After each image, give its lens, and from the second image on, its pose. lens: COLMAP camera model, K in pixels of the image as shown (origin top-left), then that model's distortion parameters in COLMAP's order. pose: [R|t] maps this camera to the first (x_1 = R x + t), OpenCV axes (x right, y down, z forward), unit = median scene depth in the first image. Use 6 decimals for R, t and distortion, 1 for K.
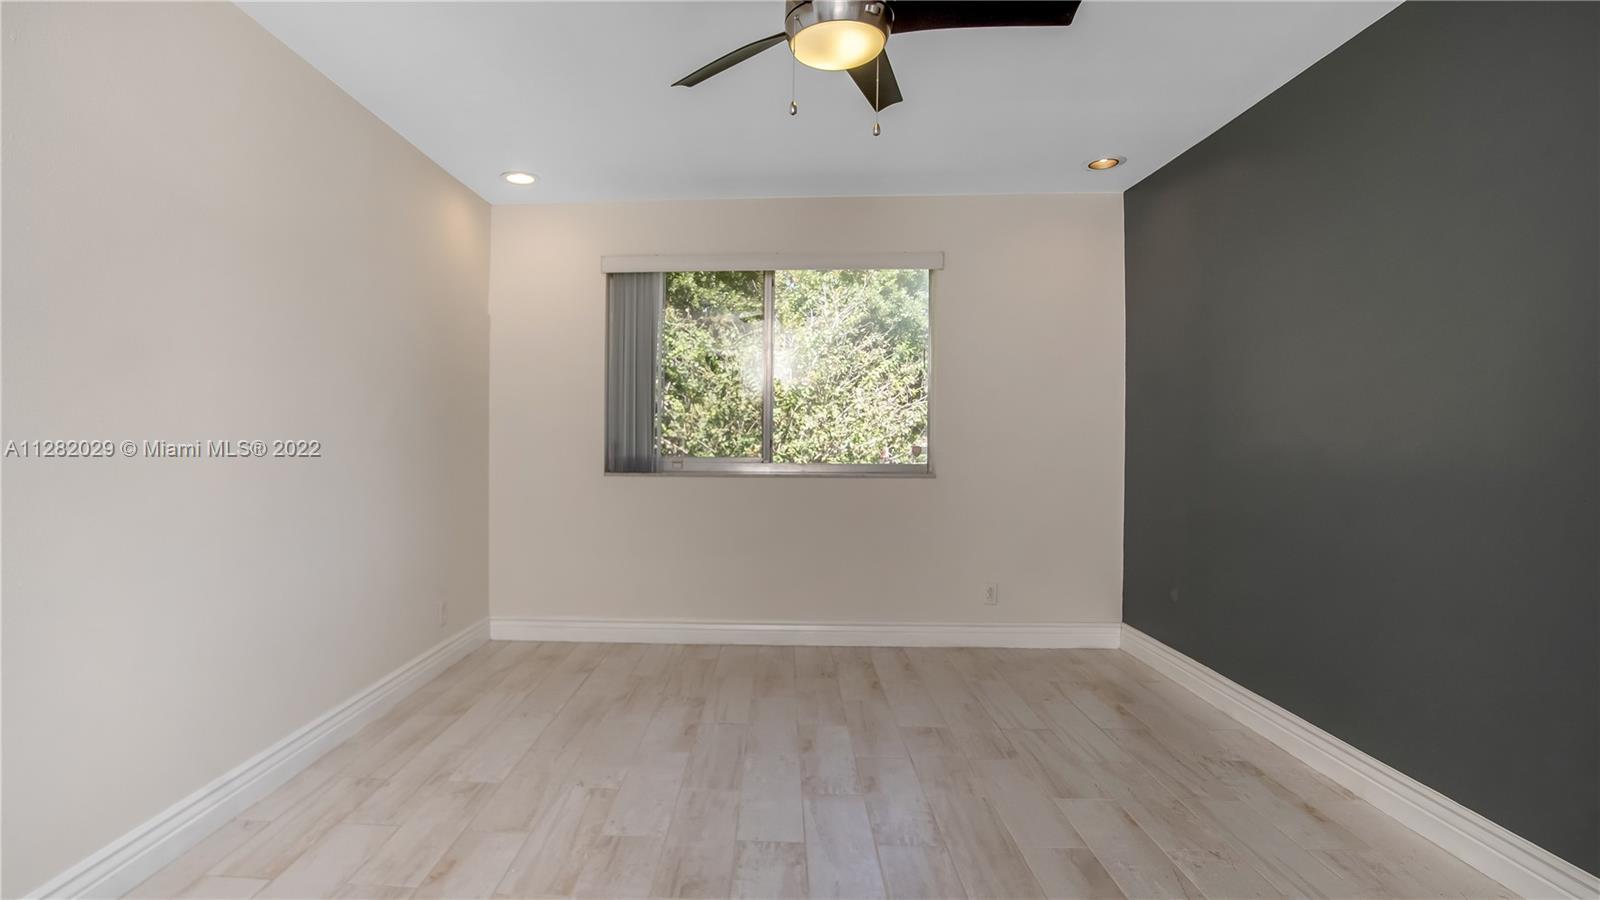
lens RADIAL K [[758.8, 0, 800.0], [0, 758.8, 417.4], [0, 0, 1]] dist [-0.024694, 0.000127]
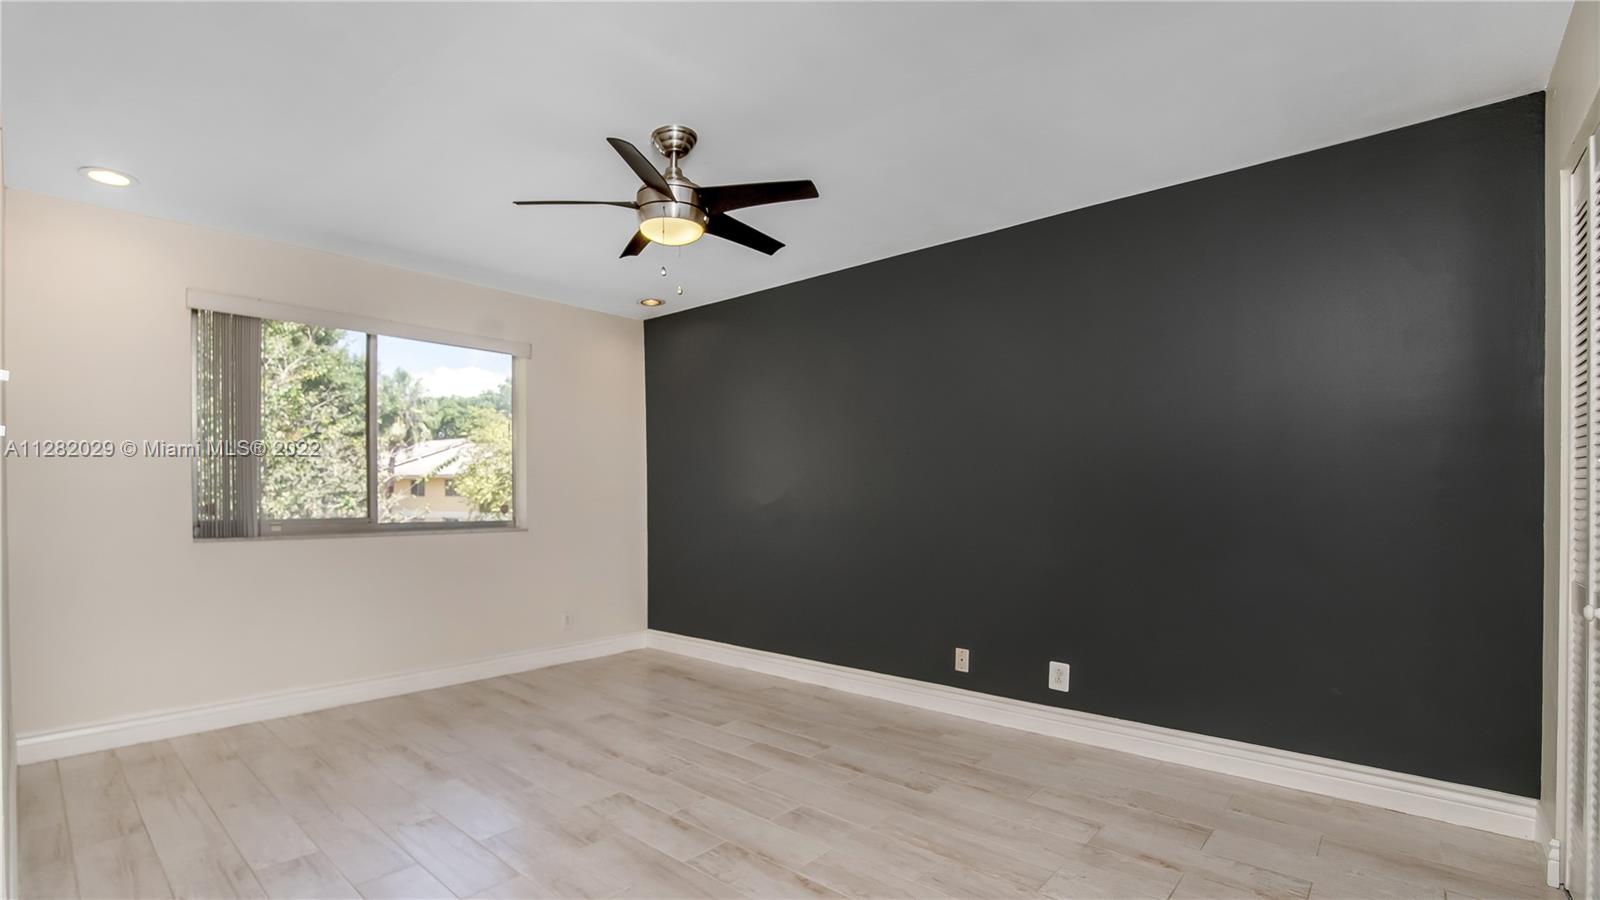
lens RADIAL K [[726.3, 0, 743.0], [0, 726.3, 483.2], [0, 0, 1]] dist [-0.032301, 0.005474]
pose [[0.654827, 0.011843, 0.755686, -0.484210], [-0.019020, 0.999819, 0.000813, -0.003710], [-0.755540, -0.014906, 0.654933, -0.014806]]
